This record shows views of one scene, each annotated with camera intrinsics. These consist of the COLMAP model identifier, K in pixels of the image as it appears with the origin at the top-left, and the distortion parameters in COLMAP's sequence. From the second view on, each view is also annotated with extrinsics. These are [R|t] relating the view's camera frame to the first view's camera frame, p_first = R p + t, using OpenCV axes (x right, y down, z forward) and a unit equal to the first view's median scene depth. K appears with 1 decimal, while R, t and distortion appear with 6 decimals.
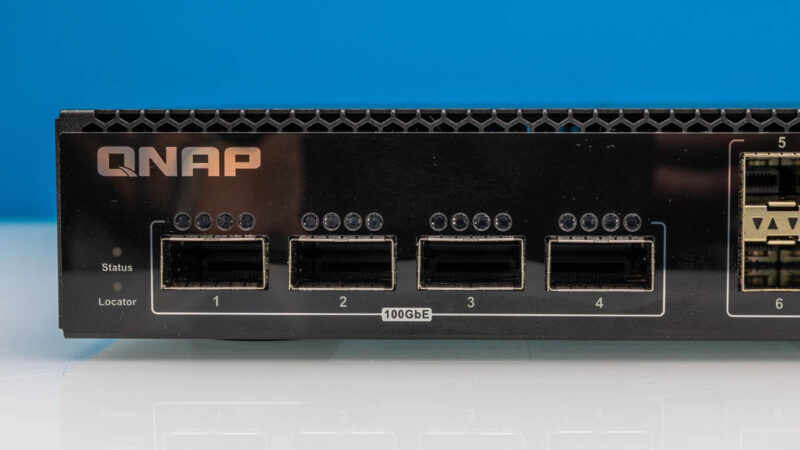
lens RADIAL K [[1467.9, 0, 400.0], [0, 1467.9, 225.0], [0, 0, 1]] dist [0.027835, 0.041455]
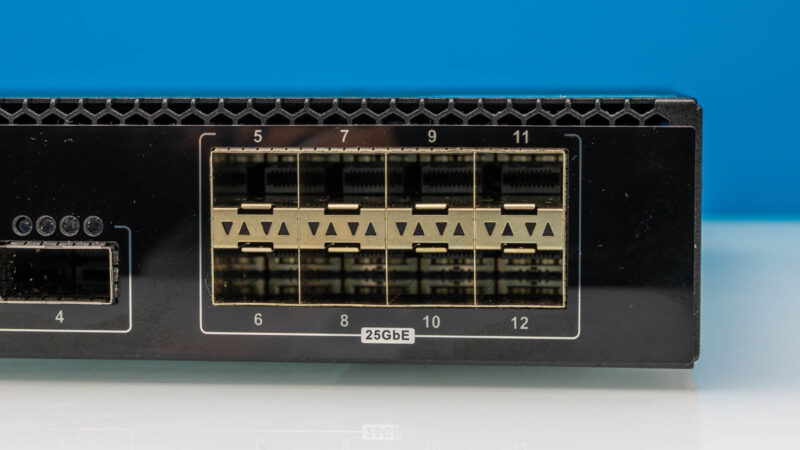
lens RADIAL K [[1699.5, 0, 400.0], [0, 1699.5, 225.0], [0, 0, 1]] dist [-0.069162, 0.192192]
pose [[0.998782, 0.003068, -0.049255, 0.391674], [-0.003260, 0.999987, -0.003811, 0.000782], [0.049242, 0.003967, 0.998779, -0.013669]]
